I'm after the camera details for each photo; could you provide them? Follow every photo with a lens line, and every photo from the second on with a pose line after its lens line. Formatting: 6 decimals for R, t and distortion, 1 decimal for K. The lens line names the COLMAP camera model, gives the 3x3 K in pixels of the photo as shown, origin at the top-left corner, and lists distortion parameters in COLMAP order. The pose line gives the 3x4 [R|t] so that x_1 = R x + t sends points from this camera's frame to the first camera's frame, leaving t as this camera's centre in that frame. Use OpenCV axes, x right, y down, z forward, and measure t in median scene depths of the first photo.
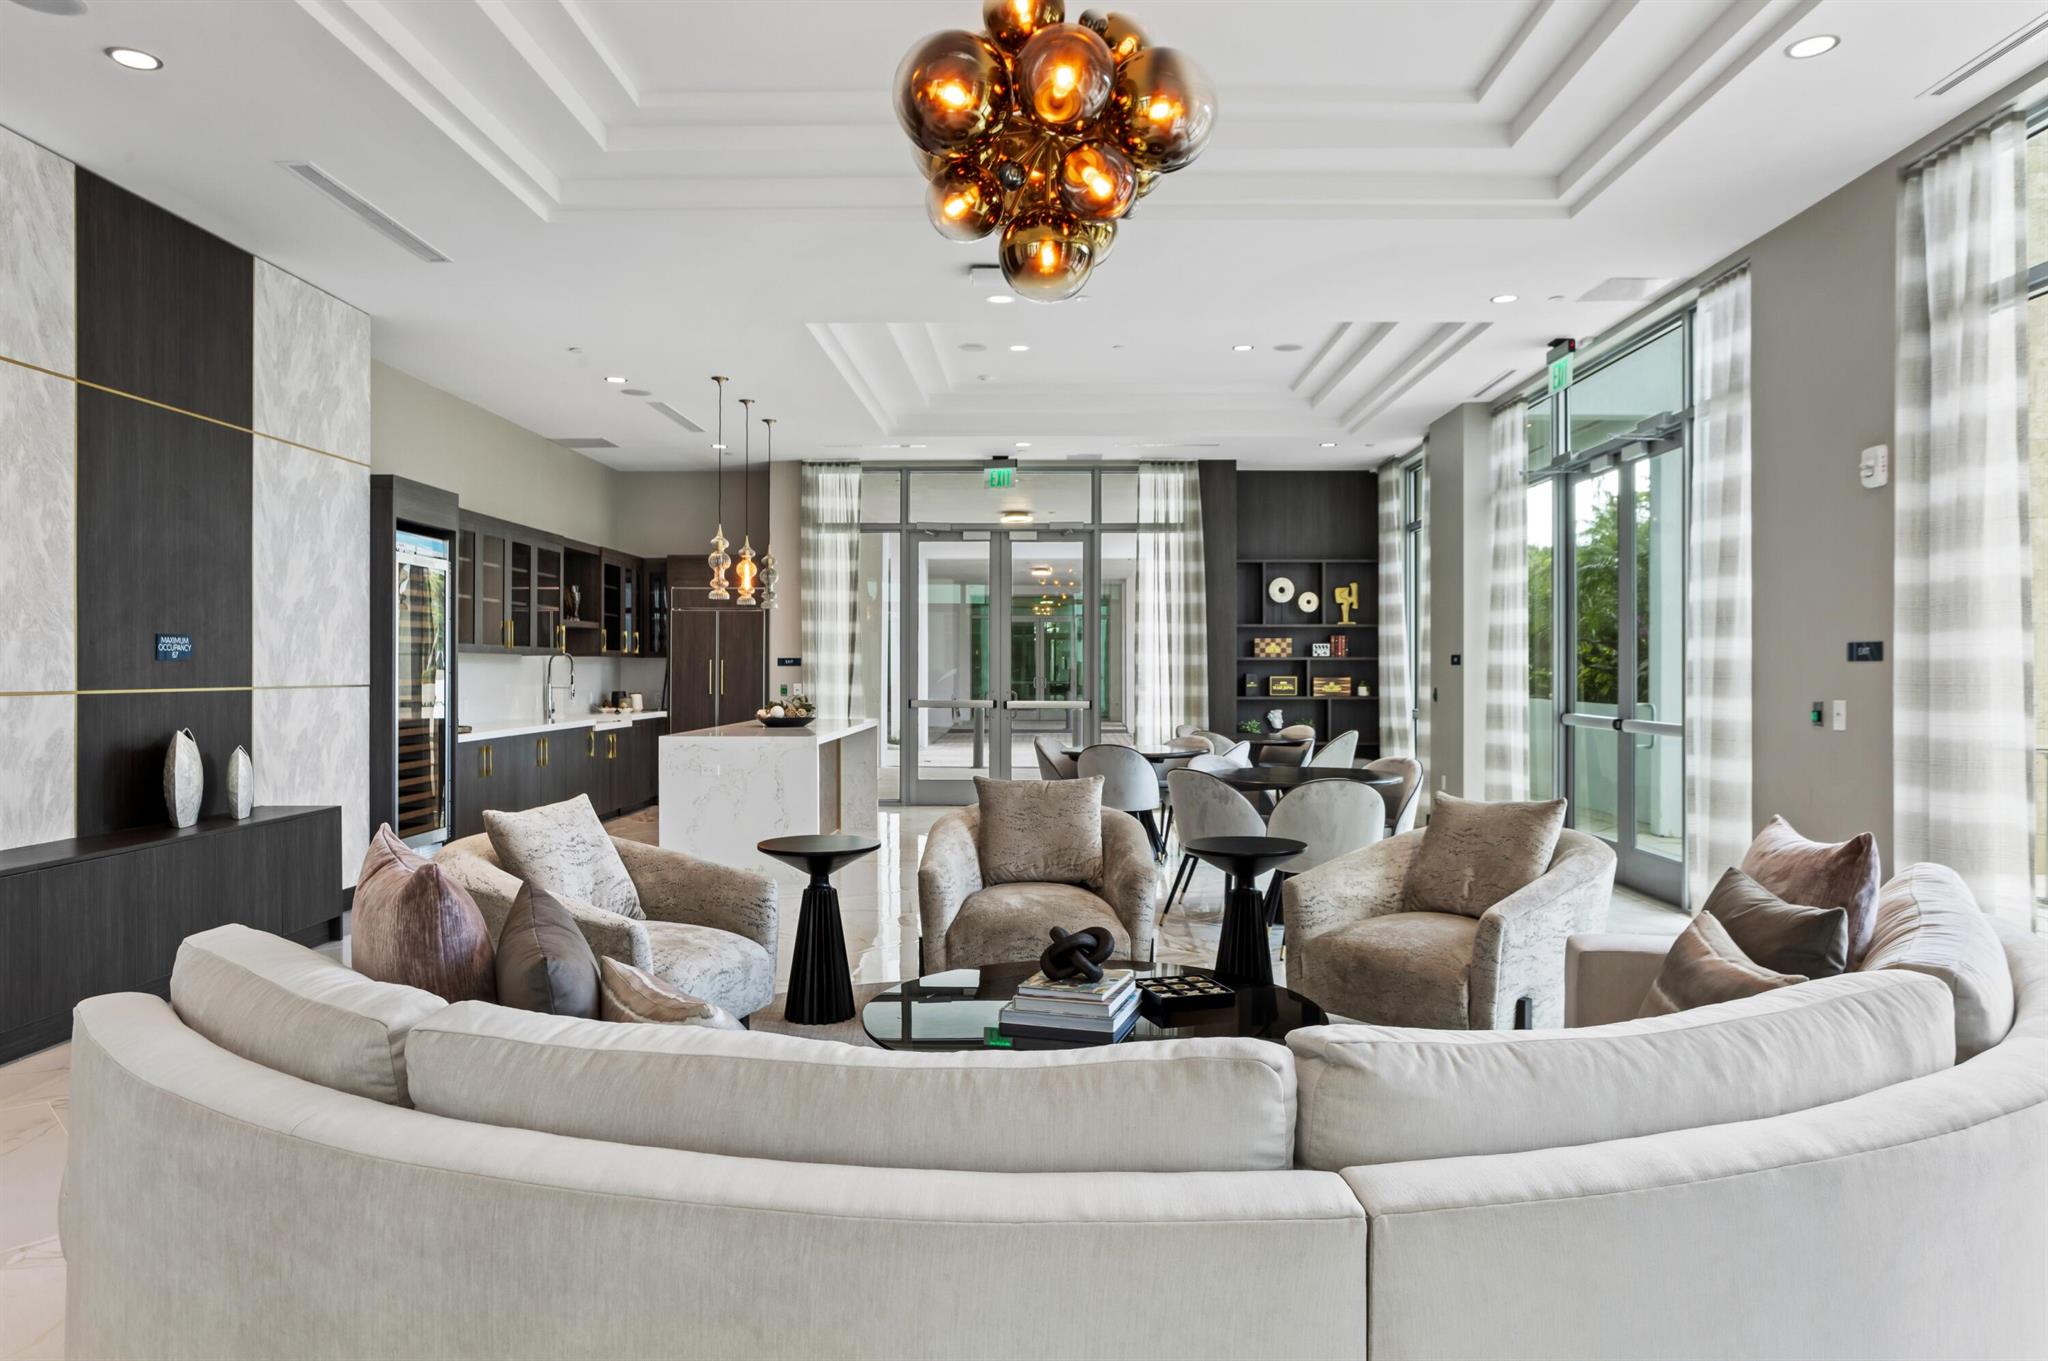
lens RADIAL K [[1317.8, 0, 1024.0], [0, 1317.8, 680.5], [0, 0, 1]] dist [-0.005139, -0.000977]
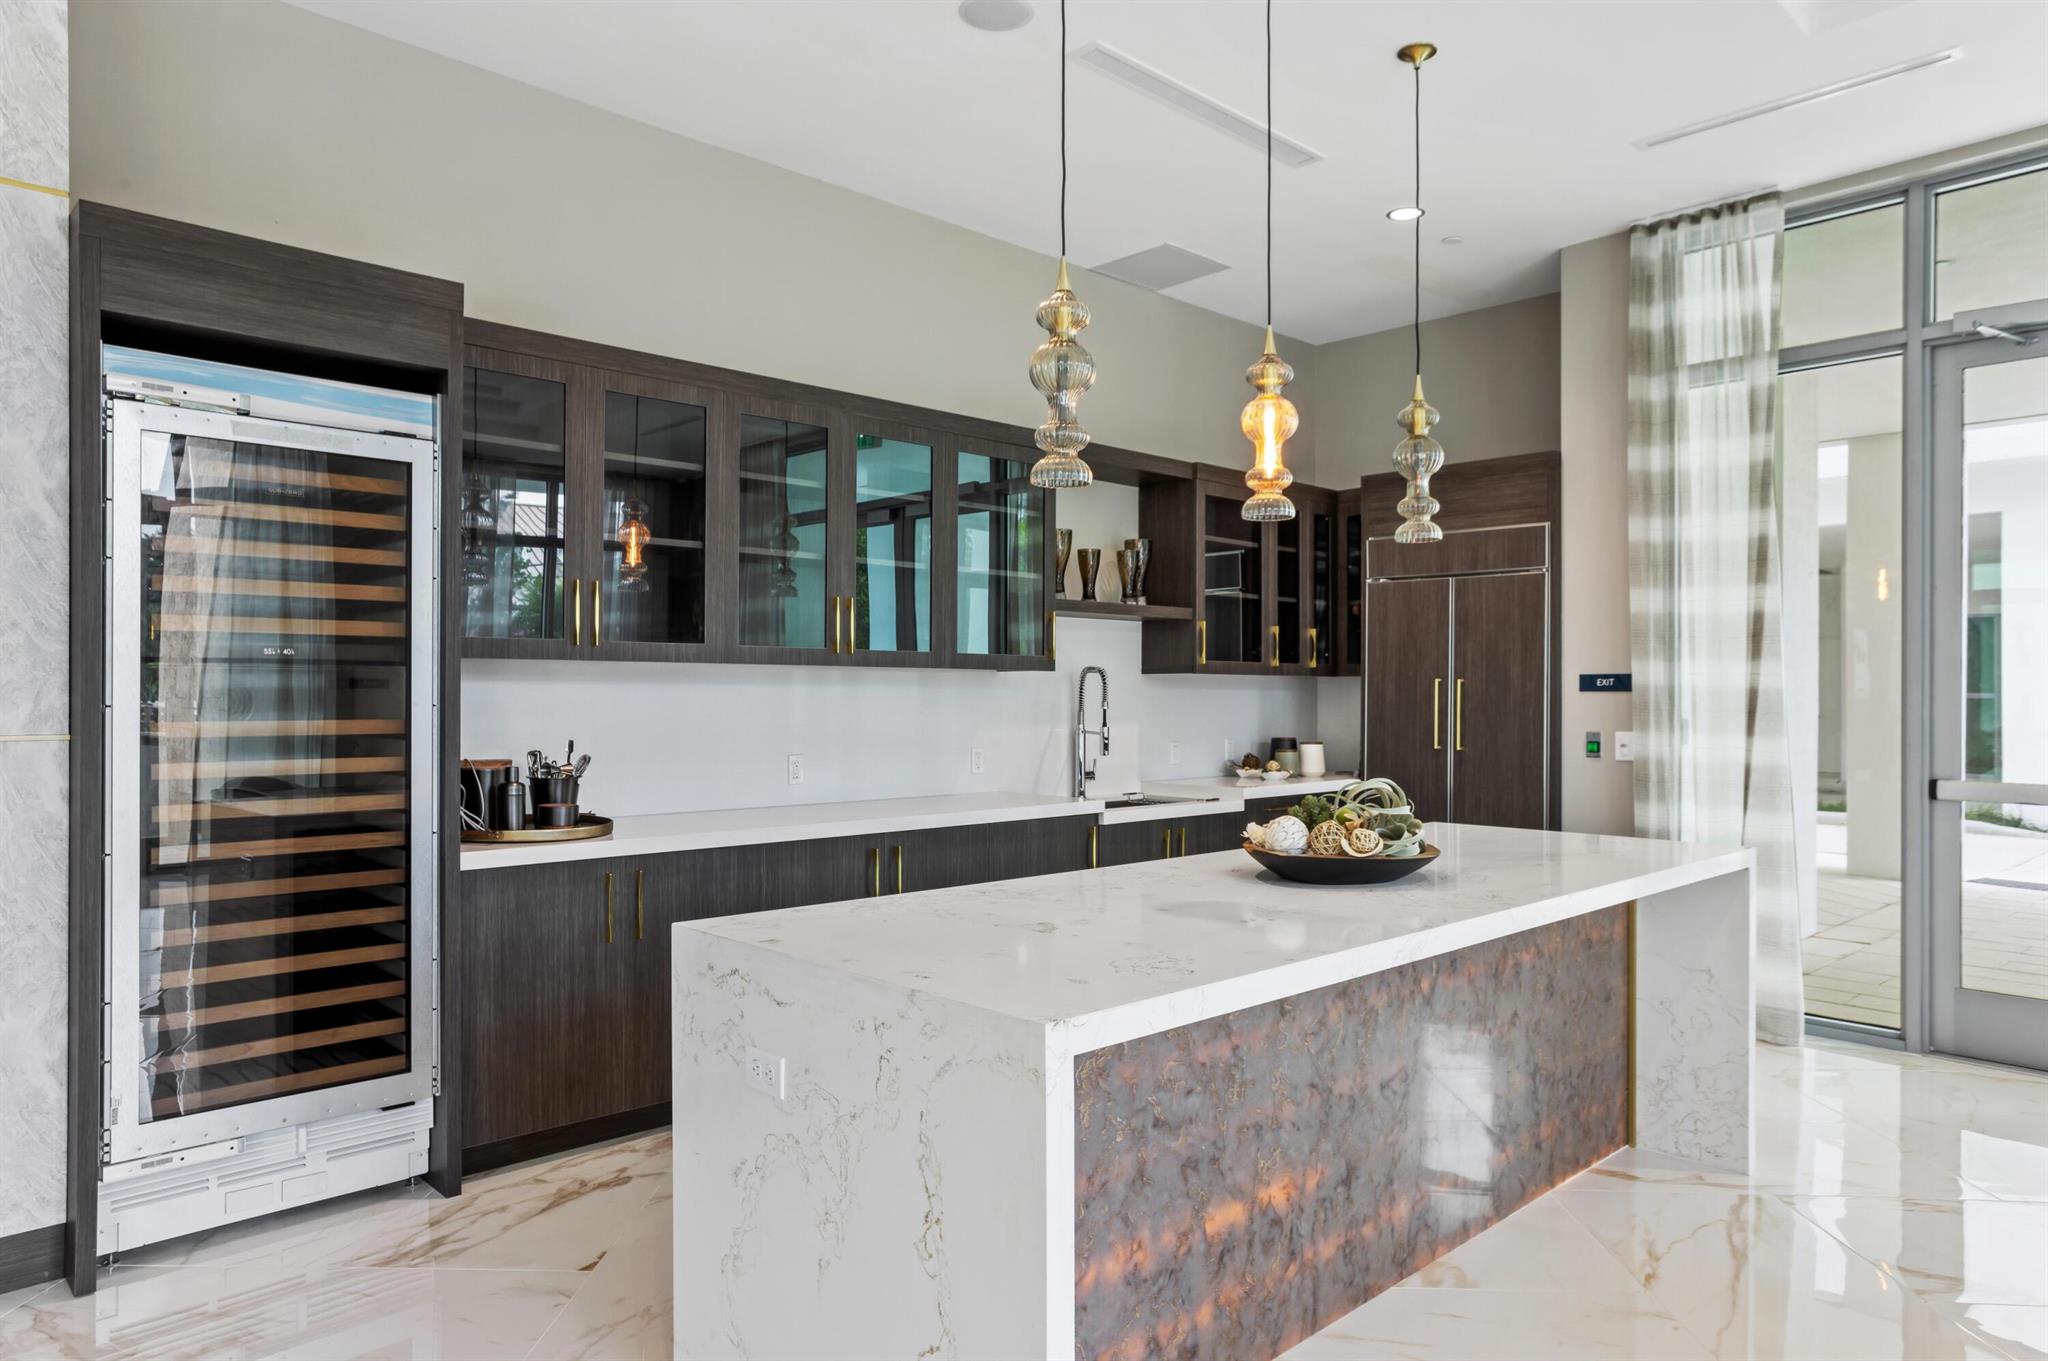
lens RADIAL K [[1303.6, 0, 977.4], [0, 1303.6, 691.3], [0, 0, 1]] dist [-0.006099, -0.001670]
pose [[0.697795, -0.000154, -0.716297, -0.009470], [-0.008558, 0.999927, -0.008553, -0.005493], [0.716246, 0.012098, 0.697743, 0.537421]]
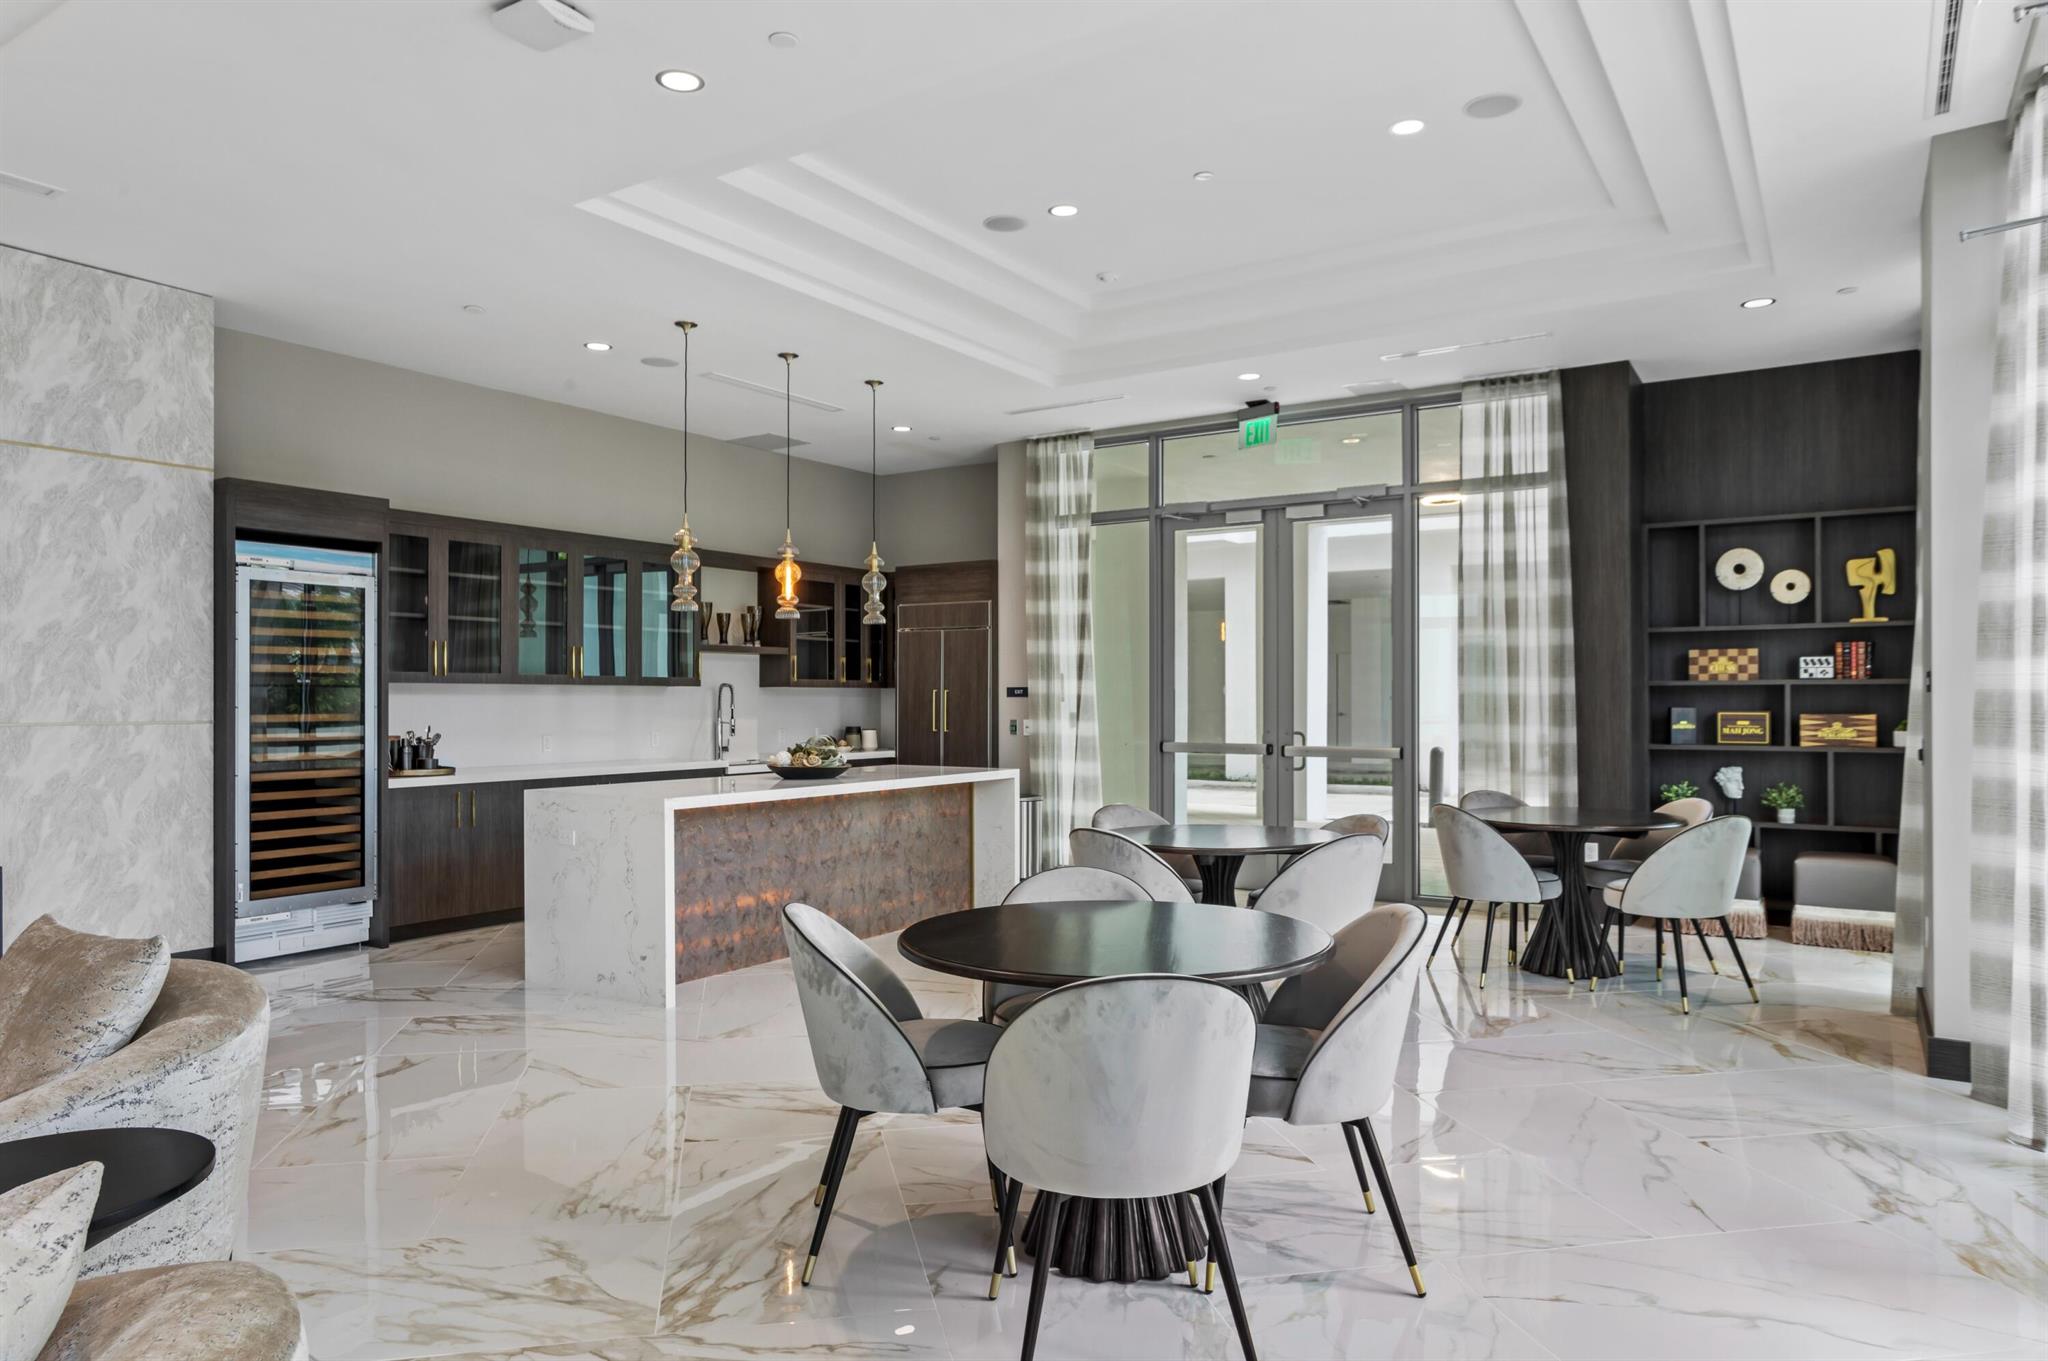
lens RADIAL K [[1303.6, 0, 977.4], [0, 1303.6, 691.3], [0, 0, 1]] dist [-0.006099, -0.001670]
pose [[0.843062, -0.004837, -0.537795, 0.226762], [-0.002811, 0.999906, -0.013400, -0.003811], [0.537810, 0.012809, 0.842969, 0.320159]]
